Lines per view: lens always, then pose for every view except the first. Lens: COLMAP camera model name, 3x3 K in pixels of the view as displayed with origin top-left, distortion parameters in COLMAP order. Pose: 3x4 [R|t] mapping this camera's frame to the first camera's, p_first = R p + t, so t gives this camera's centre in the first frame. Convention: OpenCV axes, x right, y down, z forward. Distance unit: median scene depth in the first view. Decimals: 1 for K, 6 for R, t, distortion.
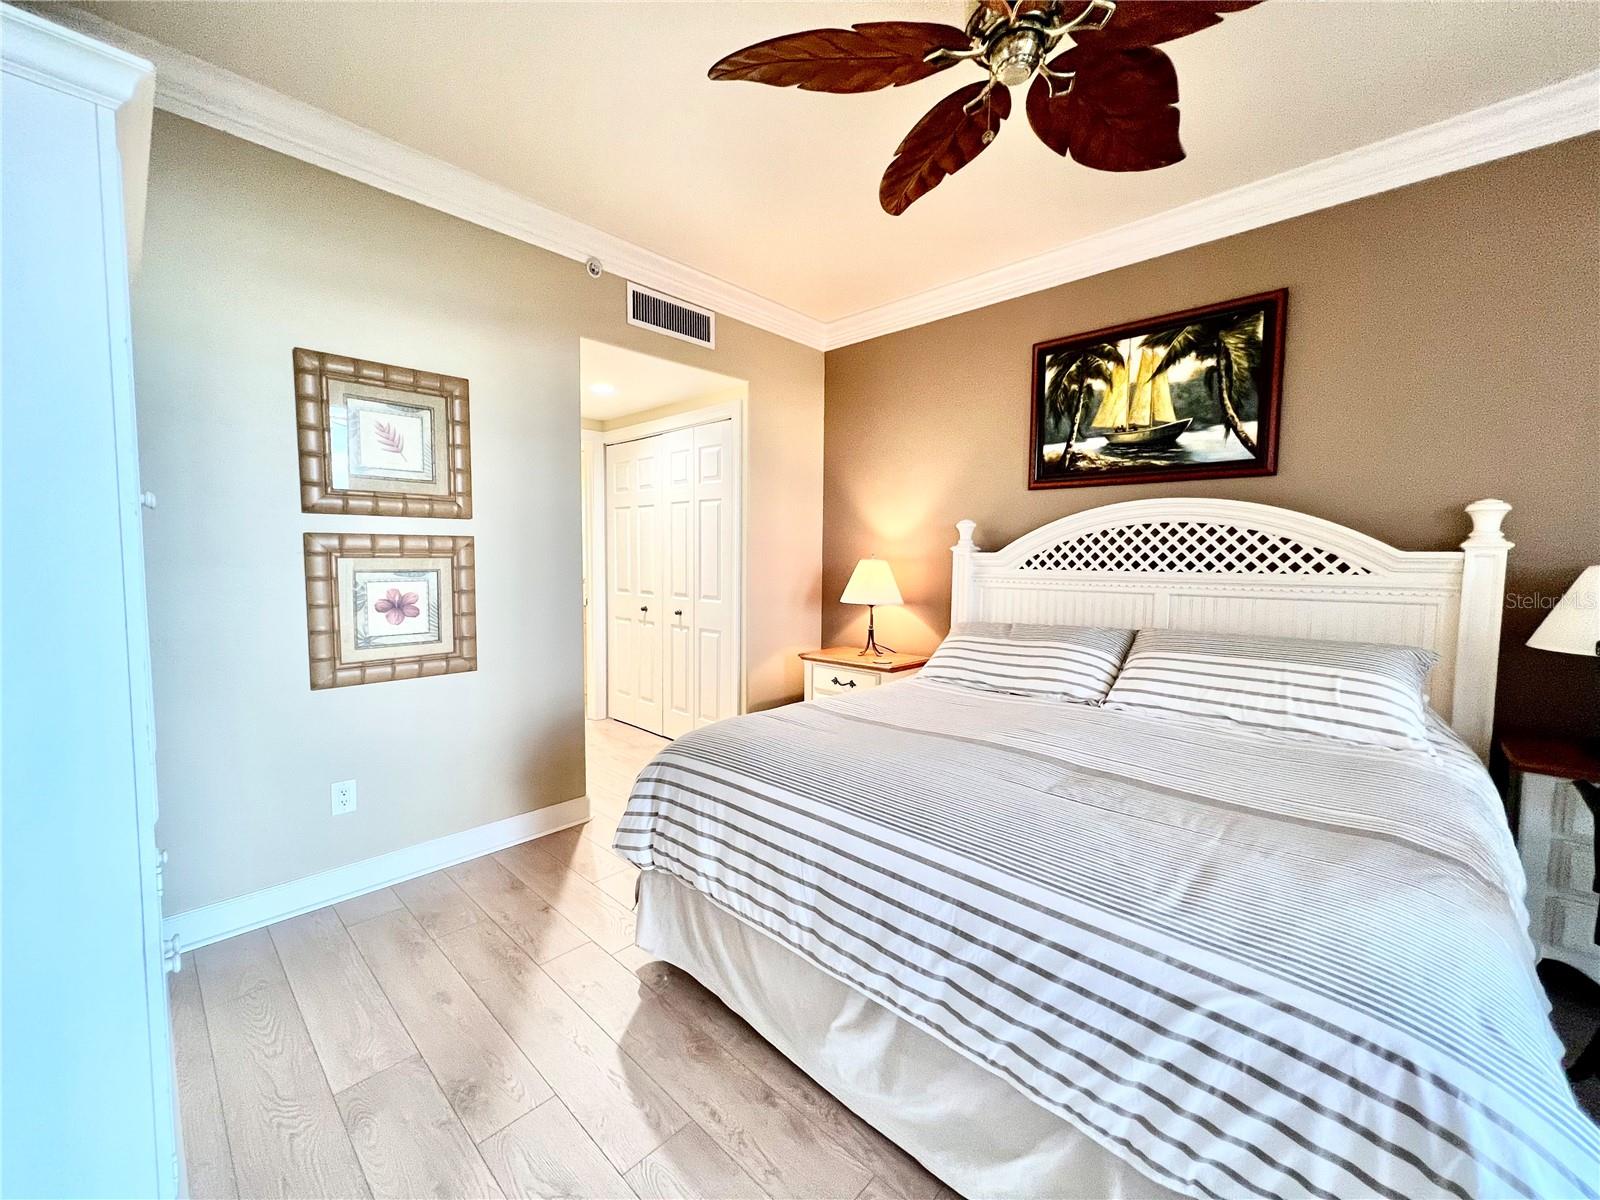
lens RADIAL K [[641.9, 0, 797.0], [0, 641.9, 597.5], [0, 0, 1]] dist [0.000532, 0.000269]
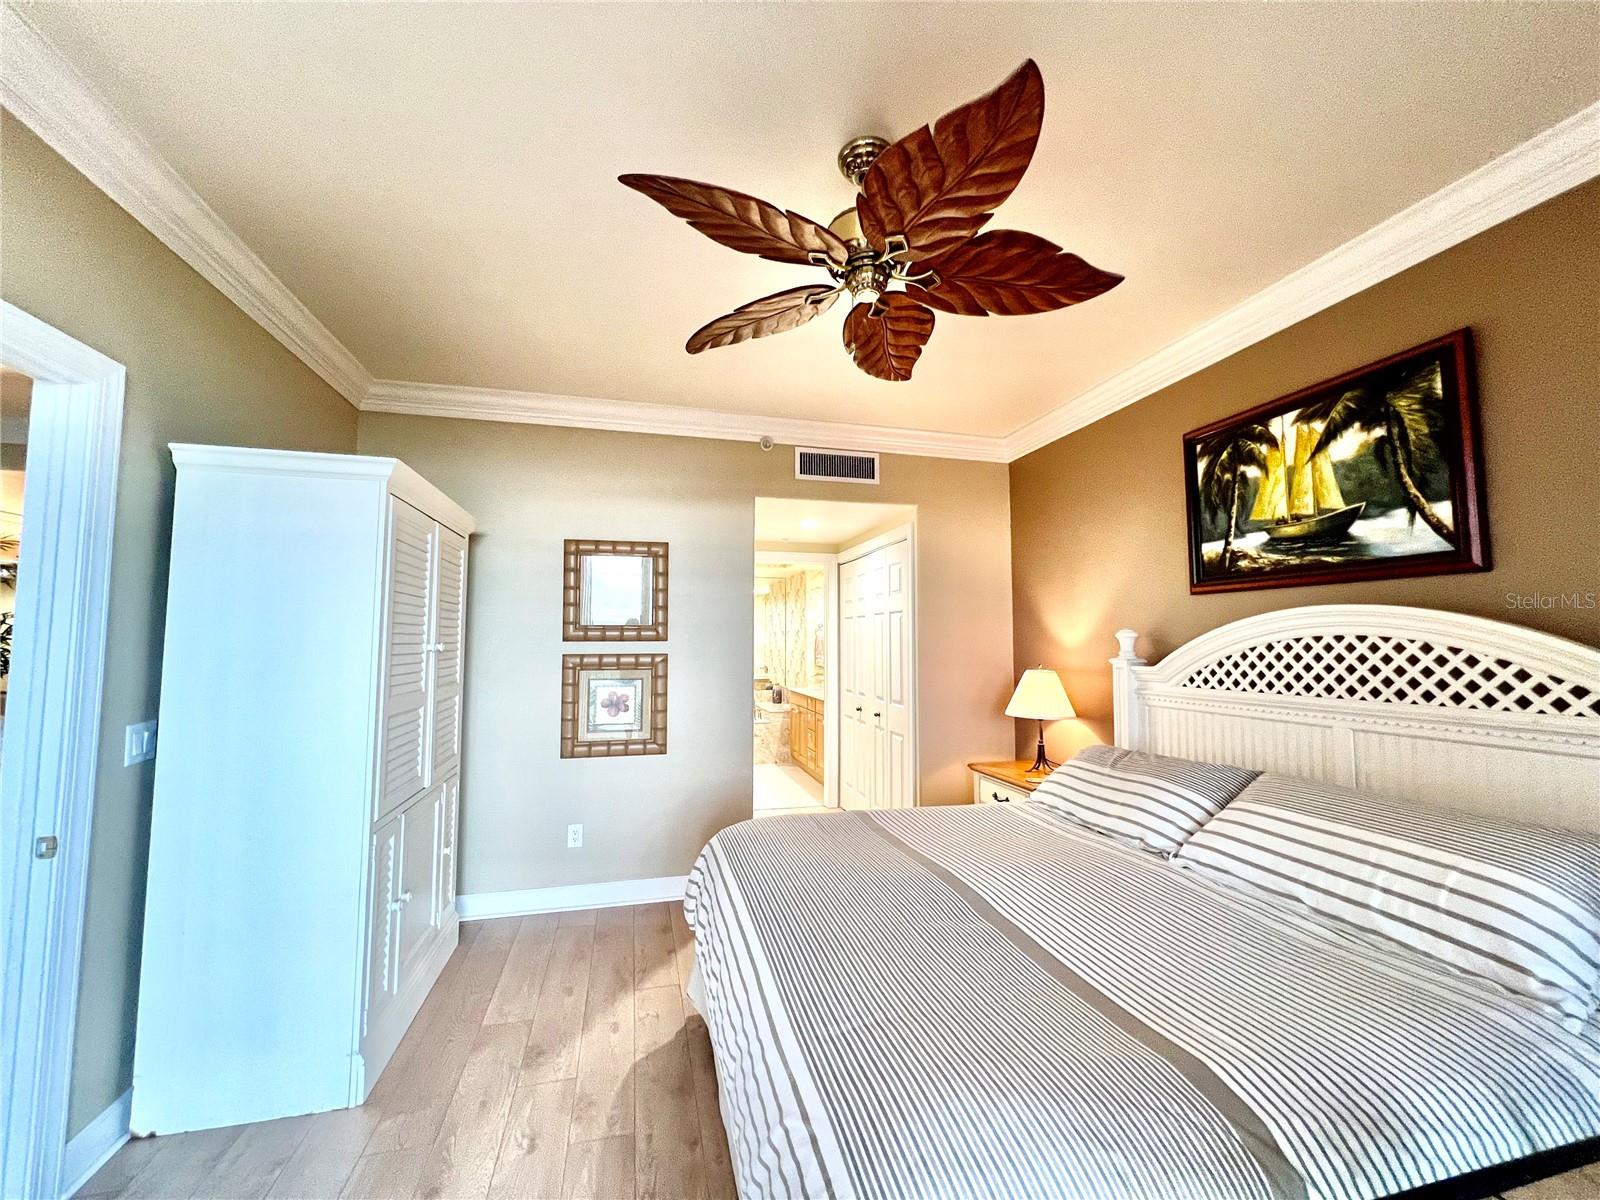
lens RADIAL K [[641.9, 0, 796.7], [0, 641.9, 596.0], [0, 0, 1]] dist [0.000532, 0.000269]
pose [[0.844381, -0.046288, -0.533740, 0.464537], [-0.029401, 0.990756, -0.132435, -0.043680], [0.534936, 0.127518, 0.835214, -0.012082]]
